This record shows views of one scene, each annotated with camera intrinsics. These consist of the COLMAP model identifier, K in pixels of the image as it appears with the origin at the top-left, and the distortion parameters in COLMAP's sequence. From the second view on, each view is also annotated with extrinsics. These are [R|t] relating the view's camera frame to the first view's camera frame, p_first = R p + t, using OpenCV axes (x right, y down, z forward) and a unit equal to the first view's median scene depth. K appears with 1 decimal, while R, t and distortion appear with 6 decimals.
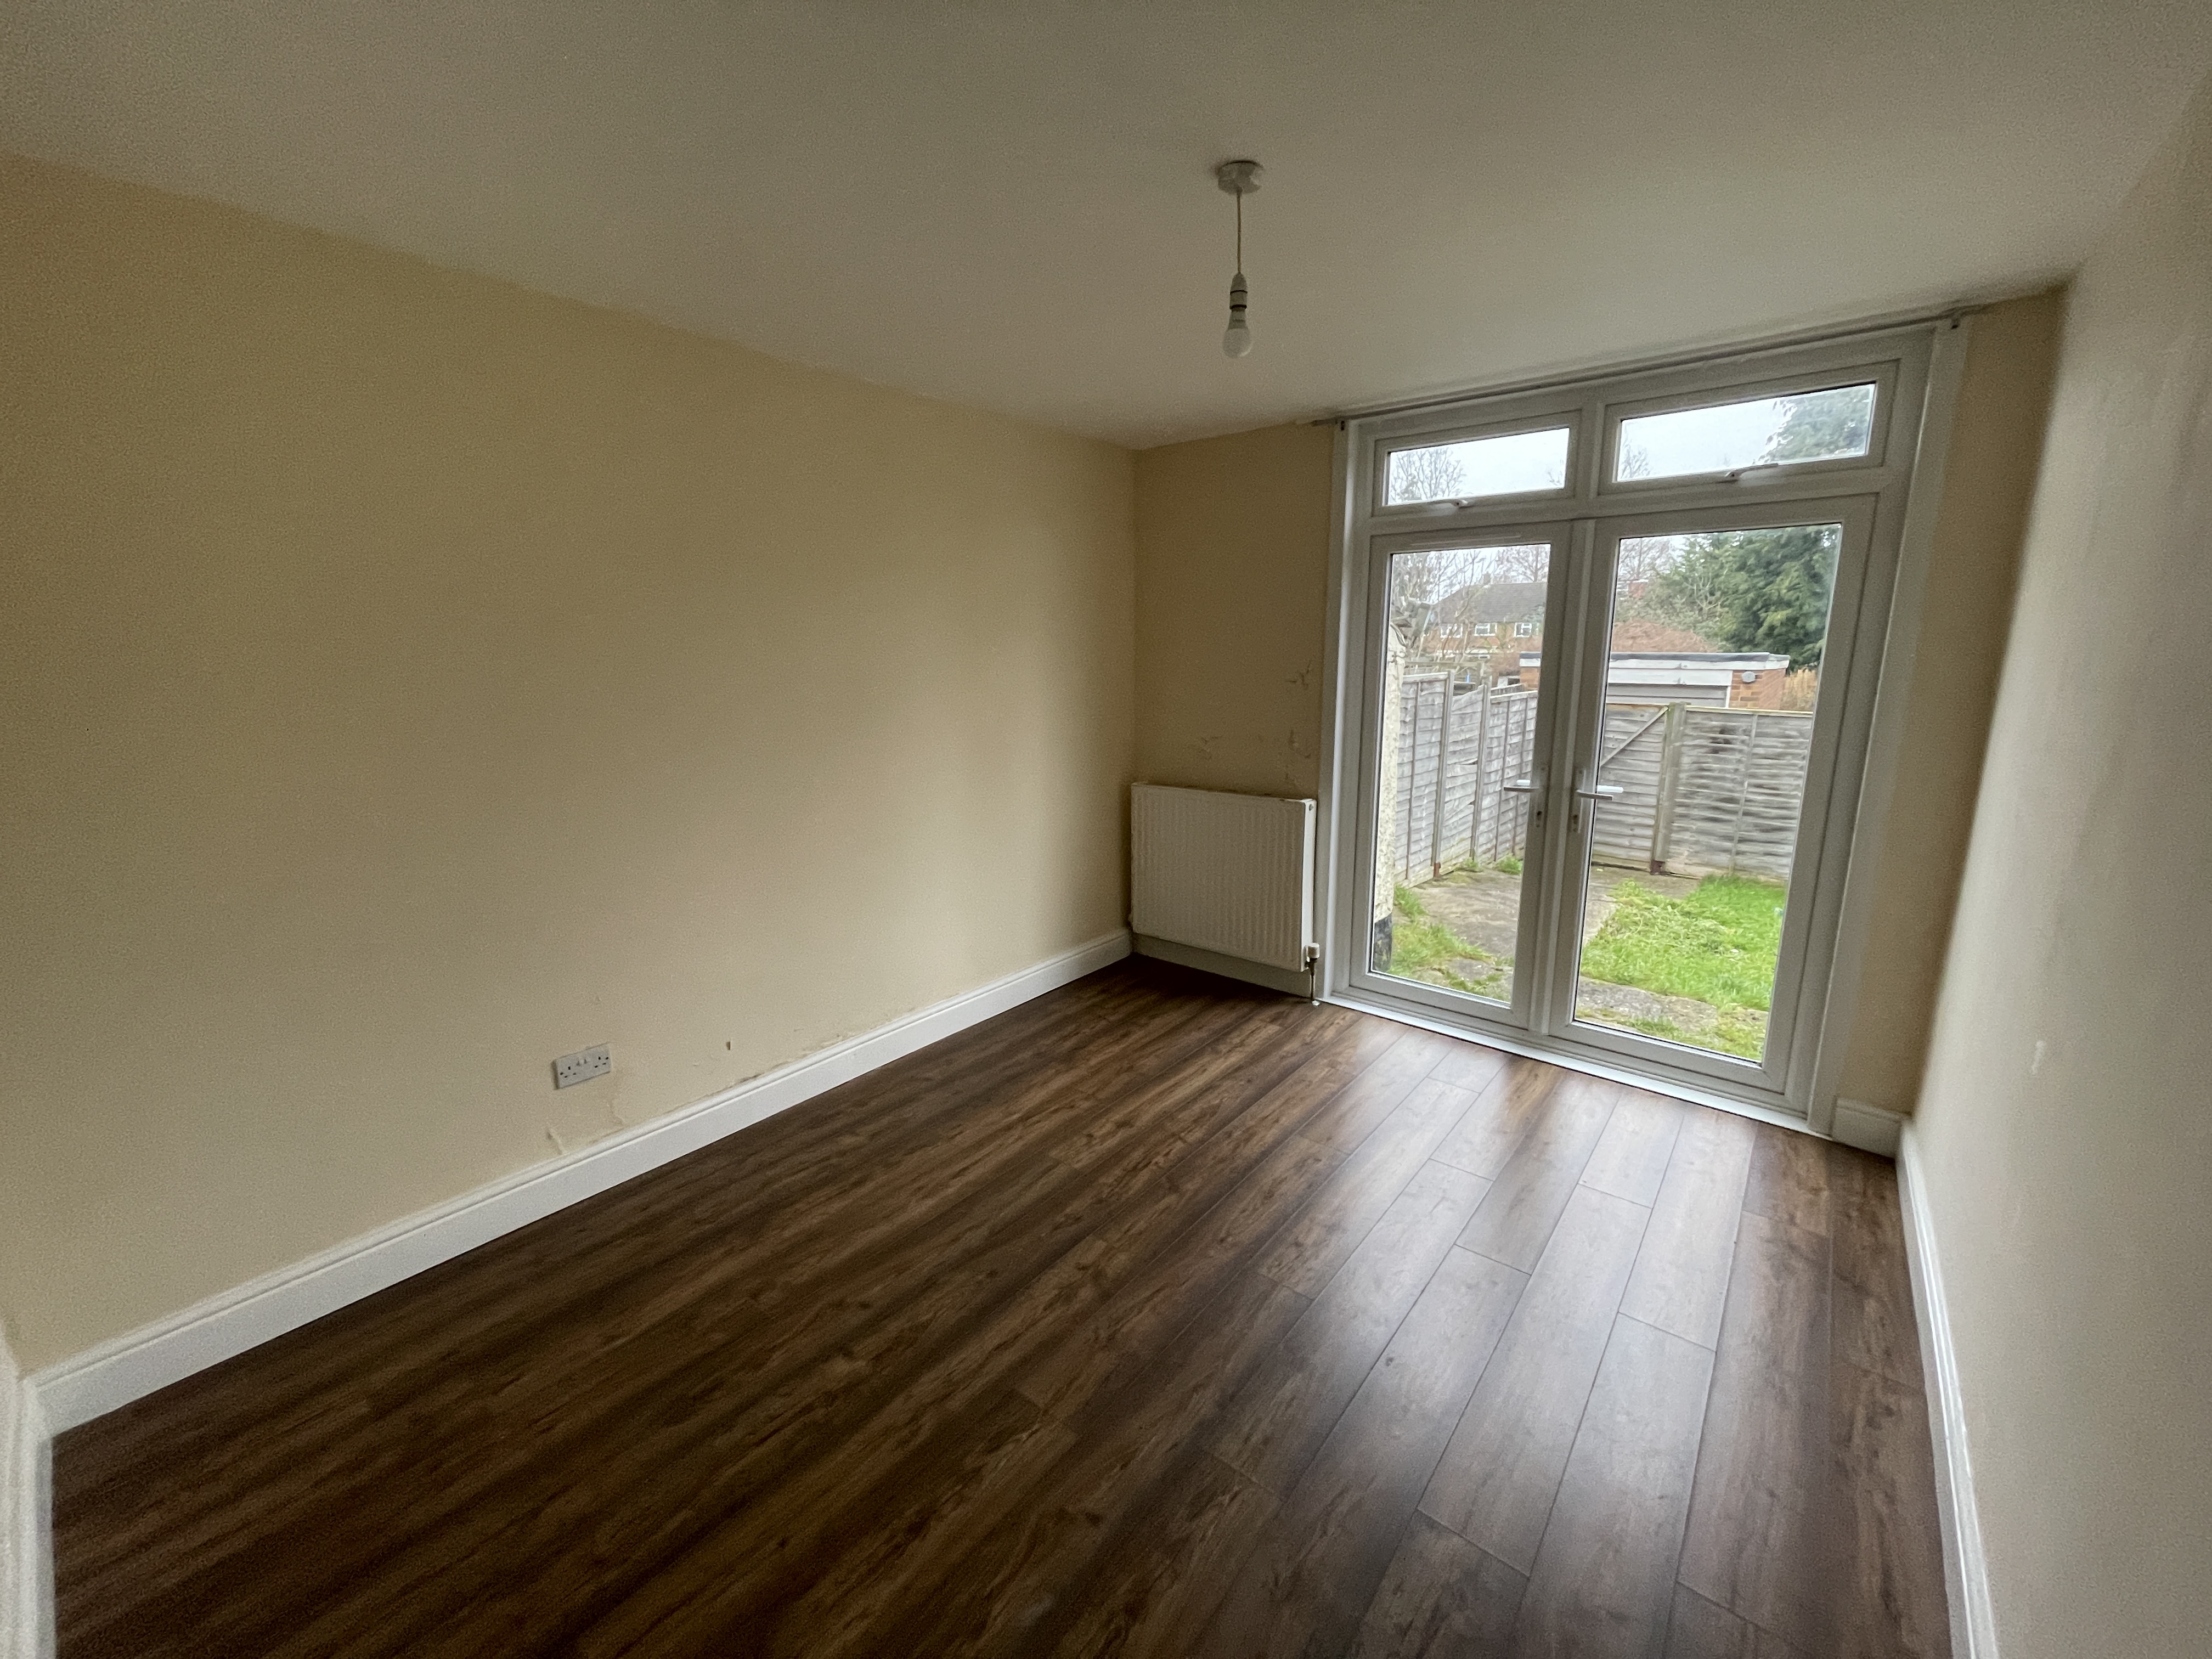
lens RADIAL K [[889.7, 0, 1100.7], [0, 889.7, 825.9], [0, 0, 1]] dist [0.002065, -0.000005]
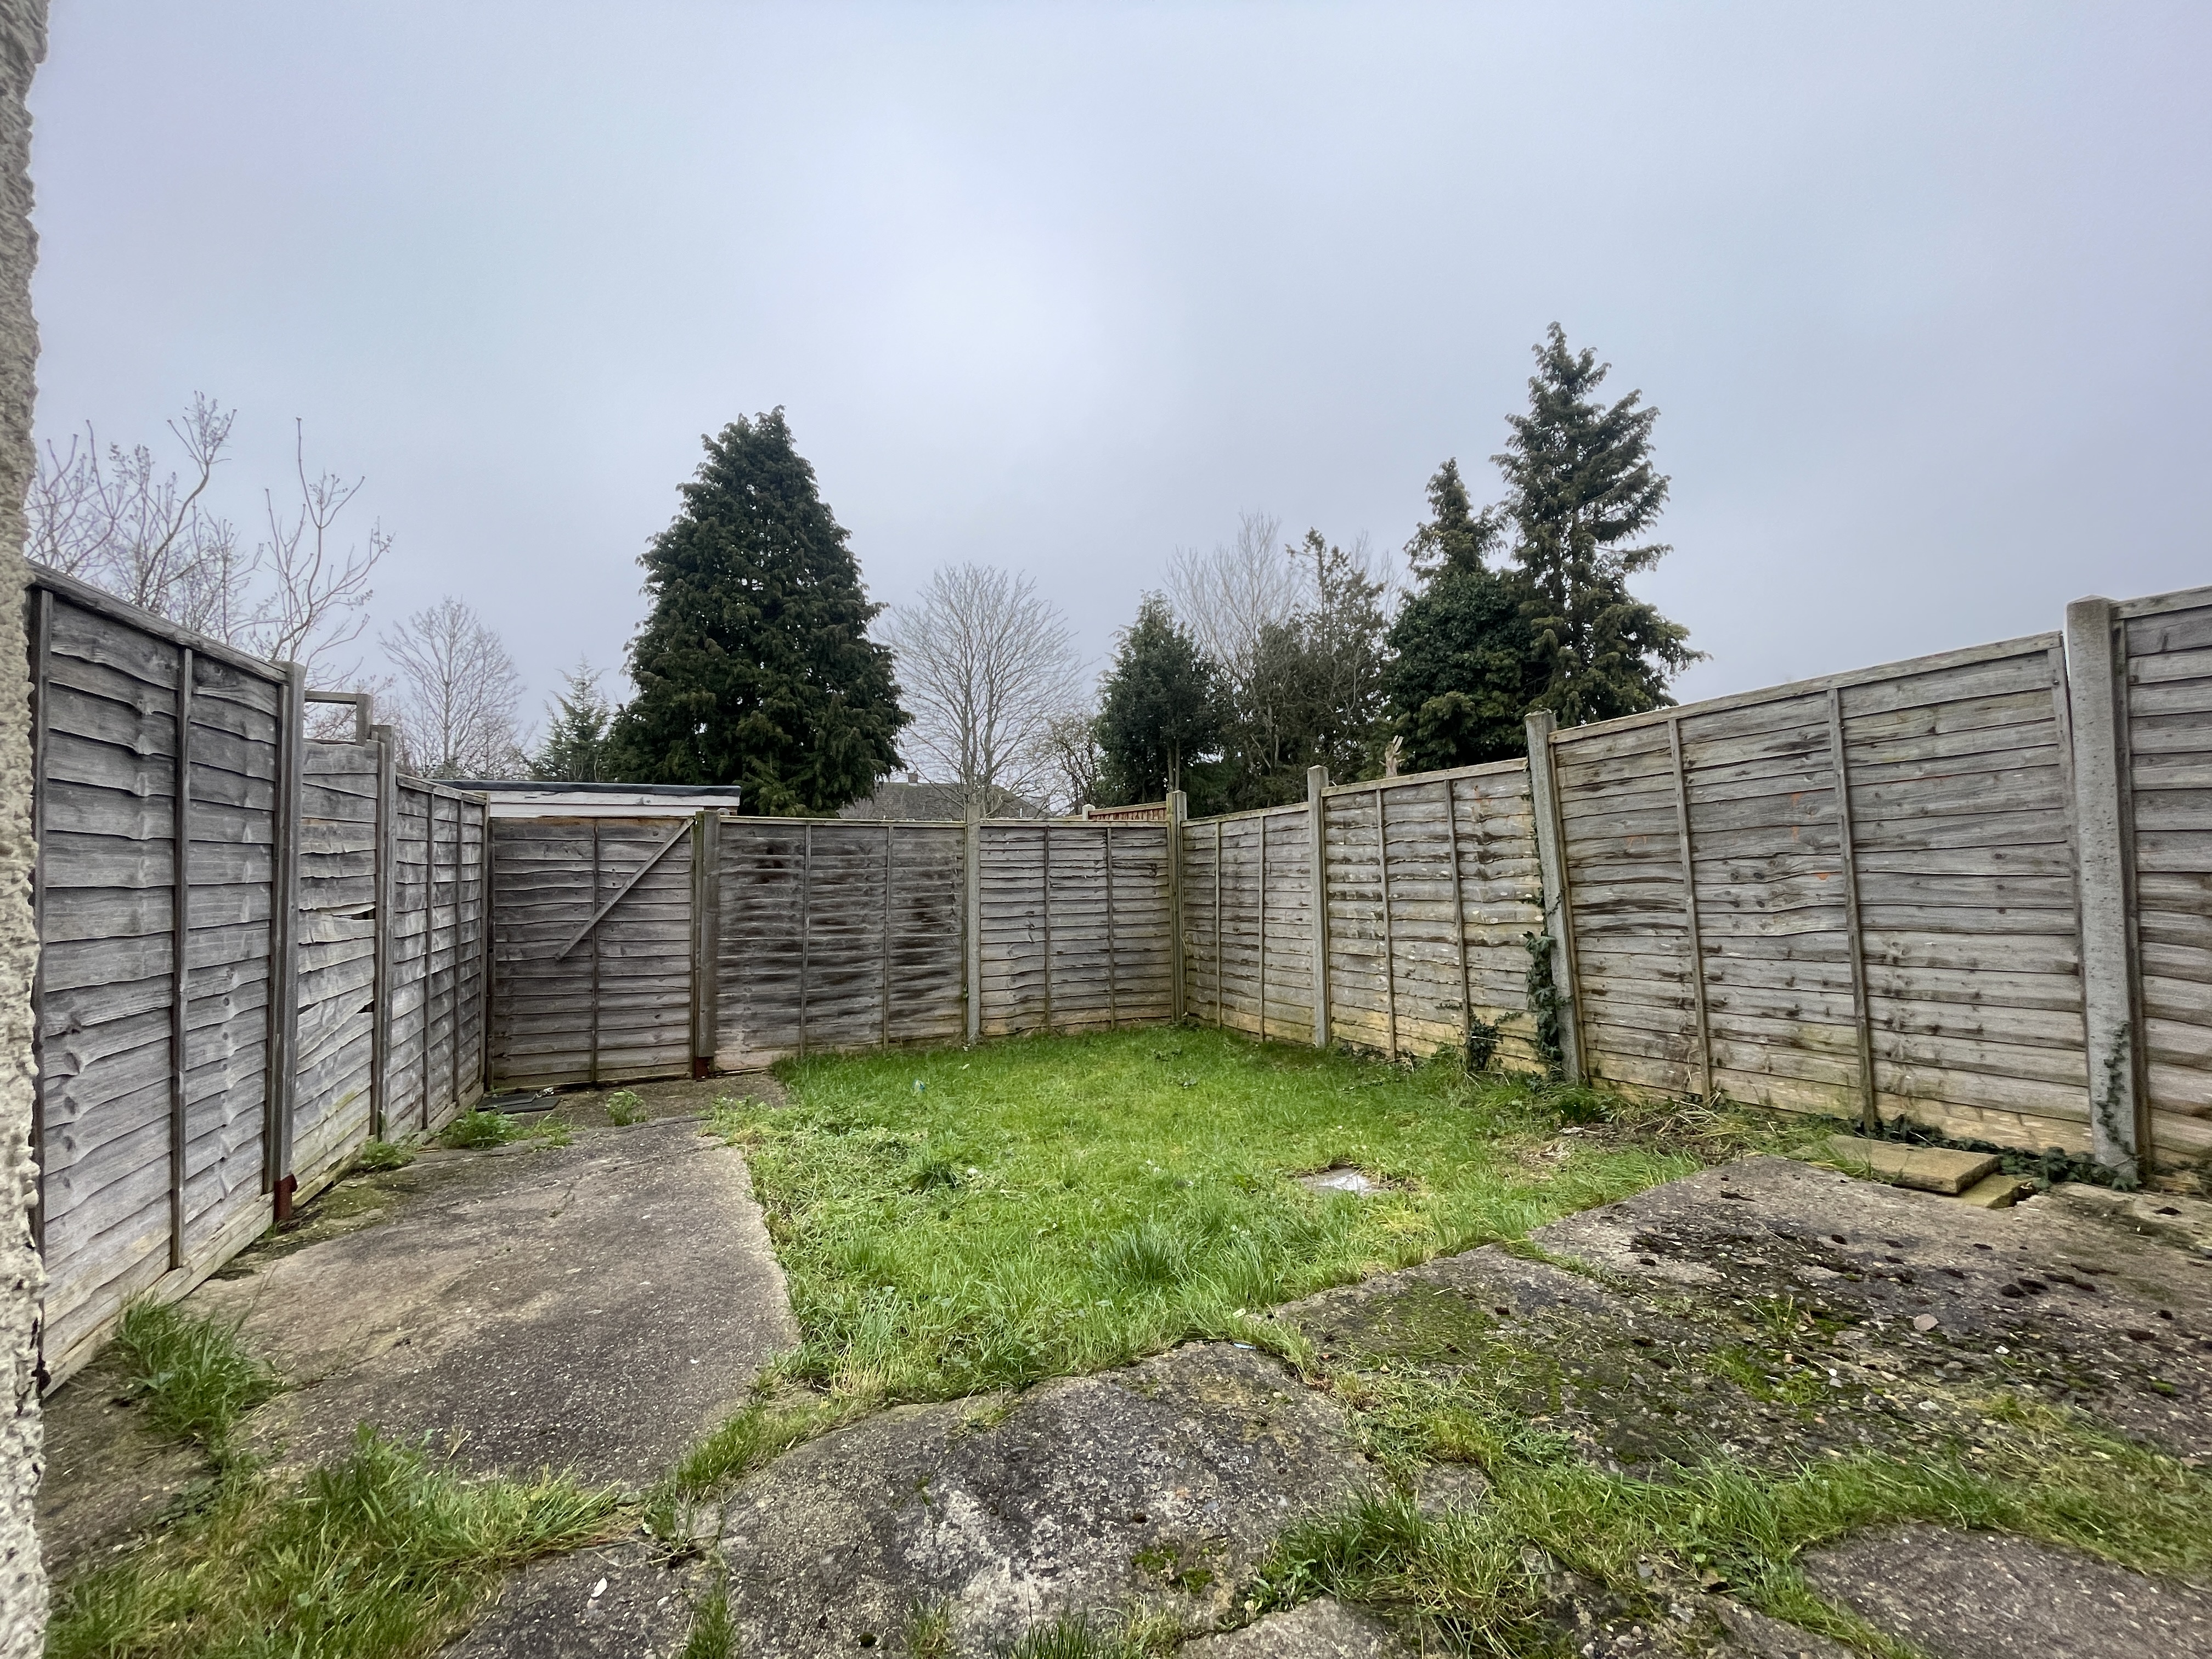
lens RADIAL K [[889.7, 0, 1094.8], [0, 889.7, 823.8], [0, 0, 1]] dist [0.002065, -0.000005]
pose [[0.421474, 0.028600, 0.906390, 0.168678], [0.189900, 0.974558, -0.119055, 0.005833], [-0.886735, 0.222302, 0.405319, 0.484743]]
